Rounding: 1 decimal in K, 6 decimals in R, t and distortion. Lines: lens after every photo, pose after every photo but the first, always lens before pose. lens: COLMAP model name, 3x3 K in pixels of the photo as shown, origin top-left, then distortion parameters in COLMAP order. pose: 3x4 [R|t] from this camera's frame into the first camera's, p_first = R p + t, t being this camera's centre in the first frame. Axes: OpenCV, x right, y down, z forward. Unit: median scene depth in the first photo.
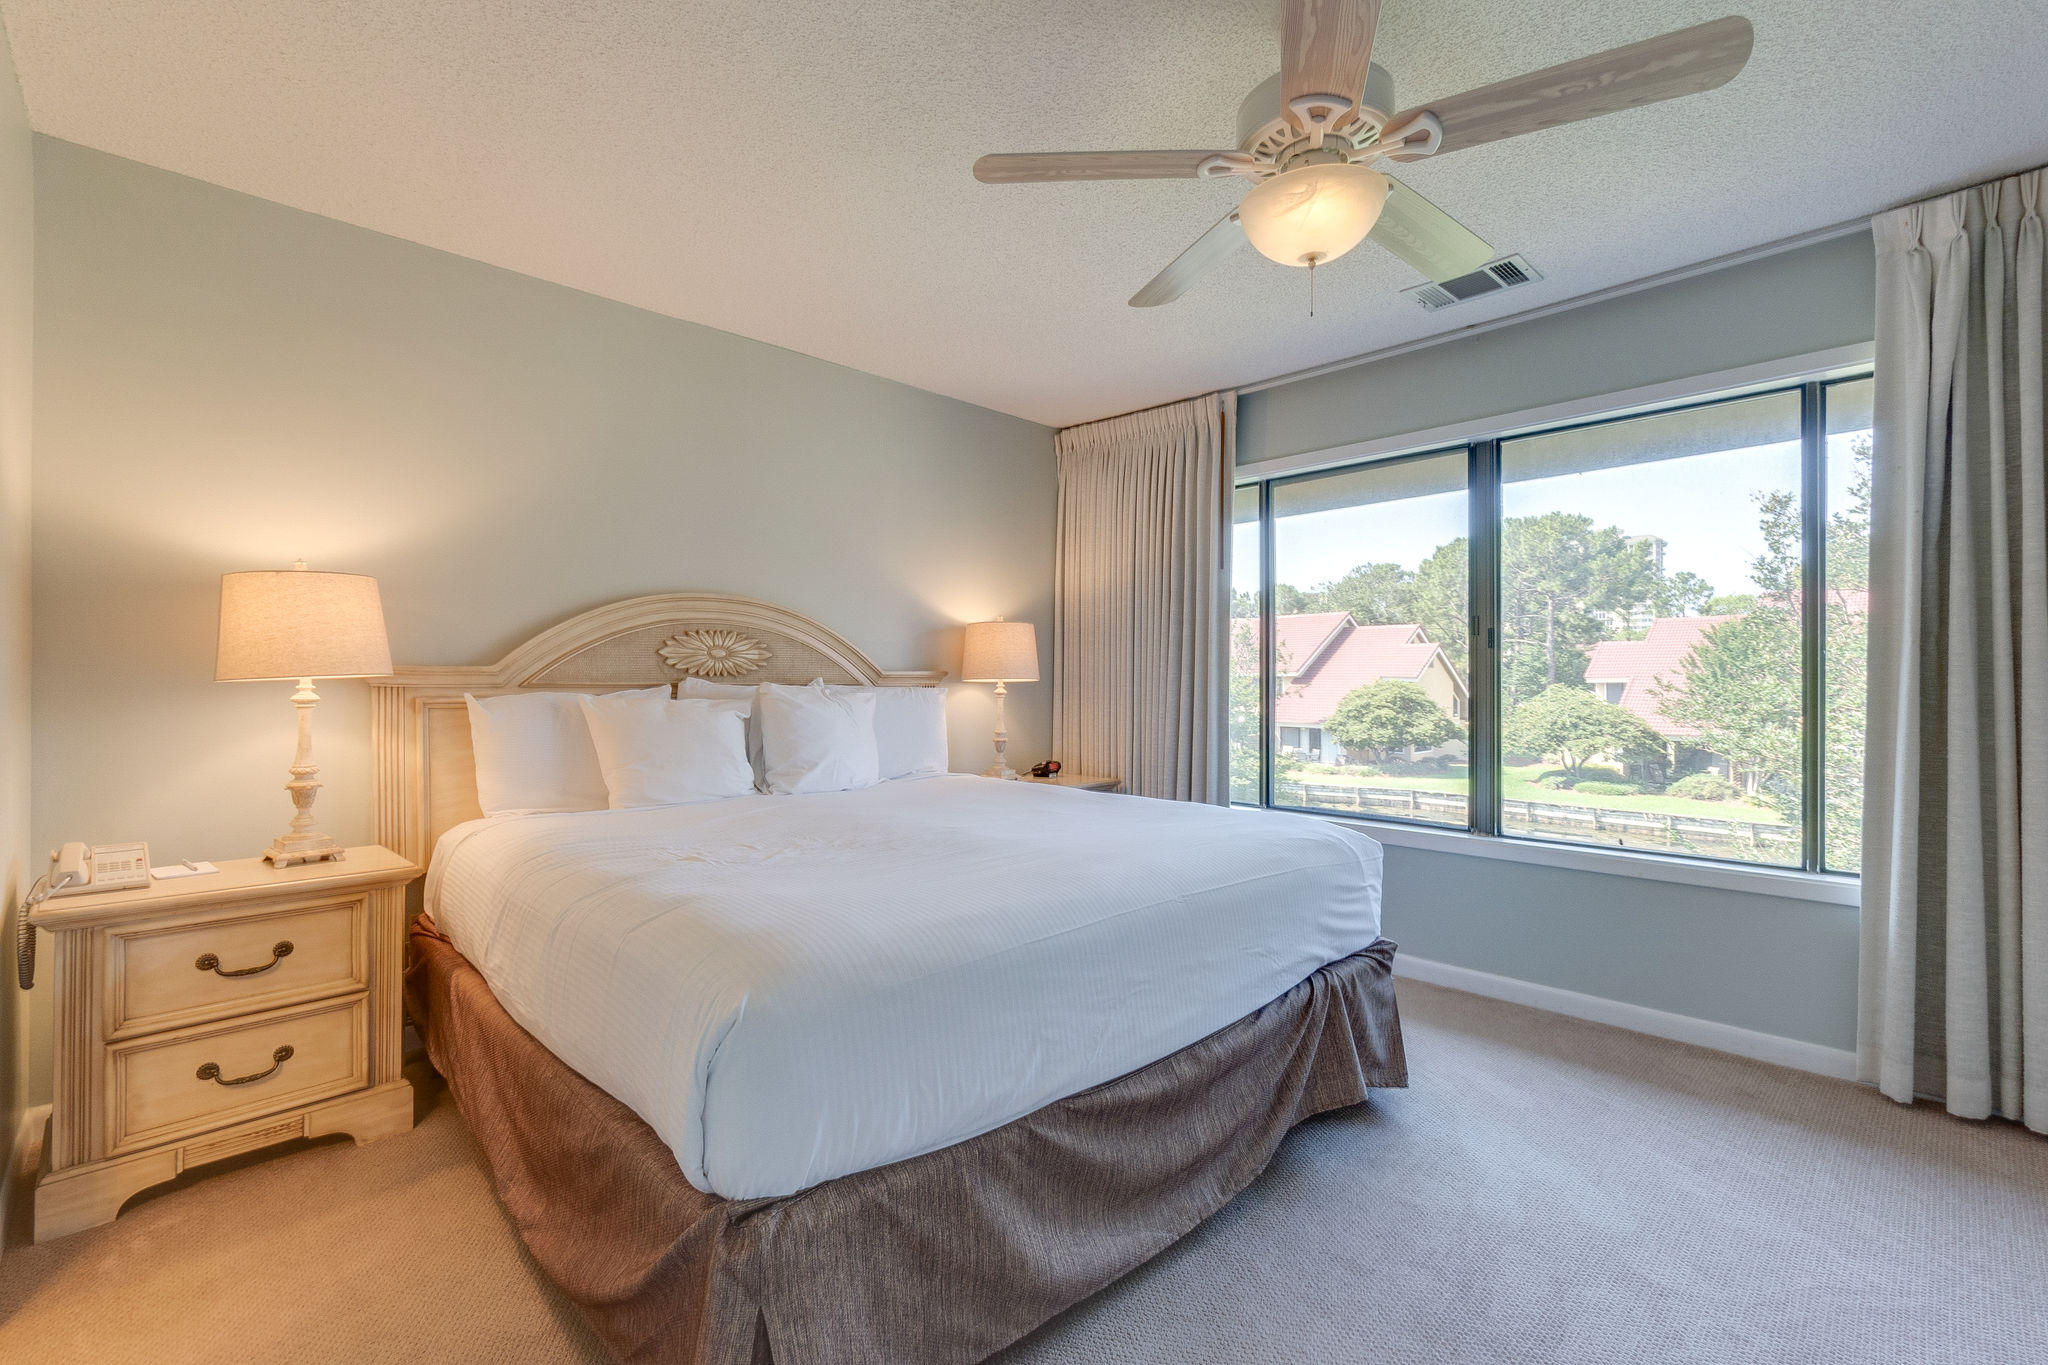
lens RADIAL K [[901.7, 0, 1018.1], [0, 901.7, 672.6], [0, 0, 1]] dist [0.000490, 0.000135]
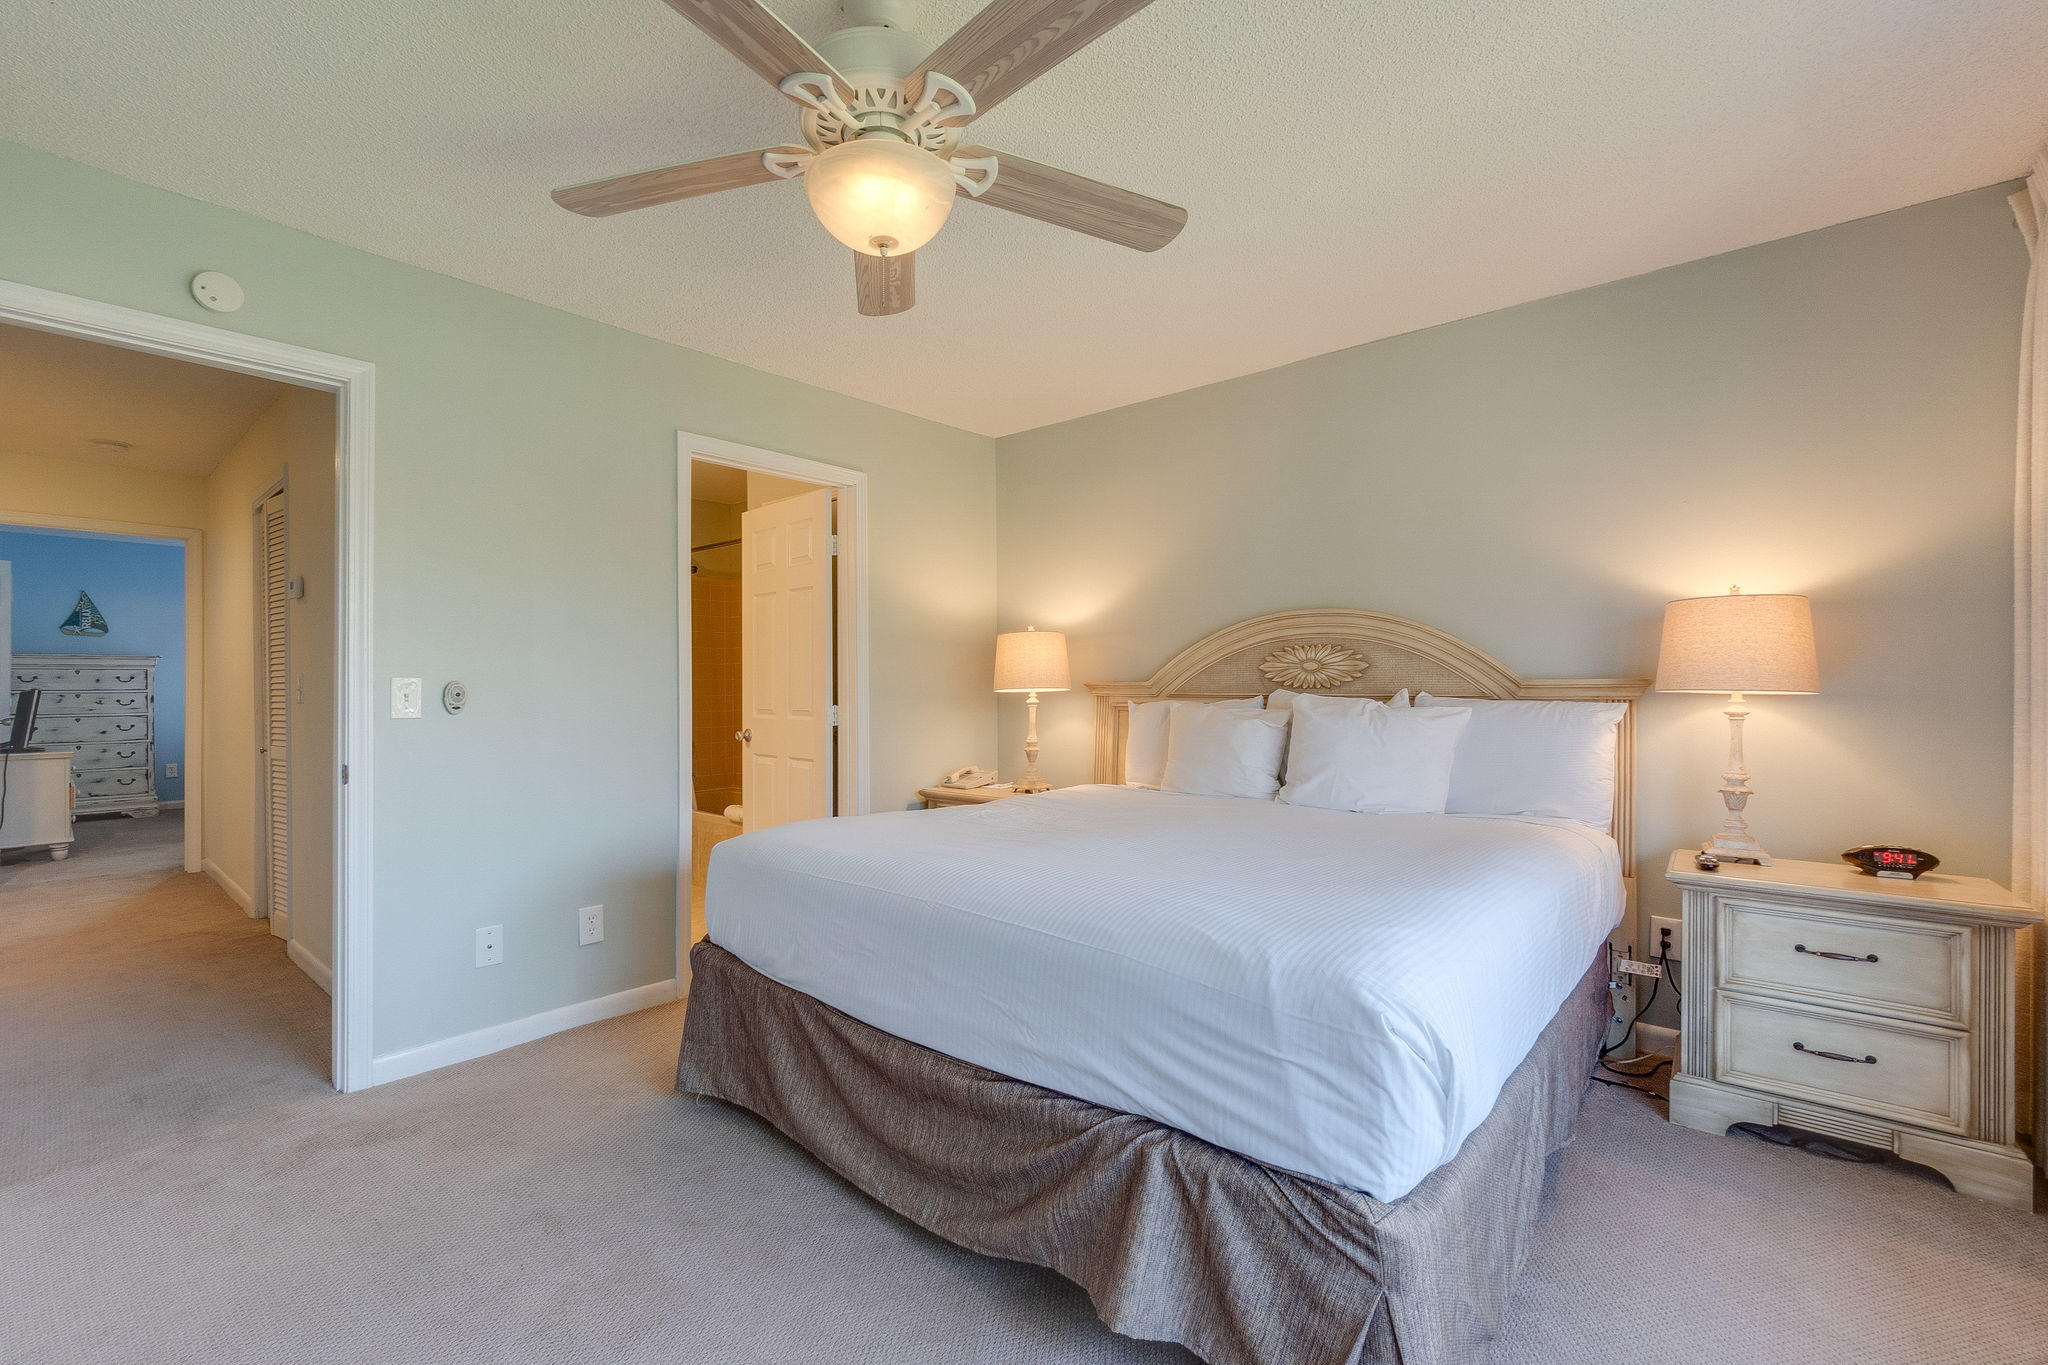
lens RADIAL K [[908.2, 0, 1019.8], [0, 908.2, 691.2], [0, 0, 1]] dist [-0.001489, -0.000297]
pose [[0.049195, -0.003995, -0.998781, 0.772771], [0.008073, 0.999961, -0.003602, 0.009587], [0.998757, -0.007886, 0.049226, 0.671699]]
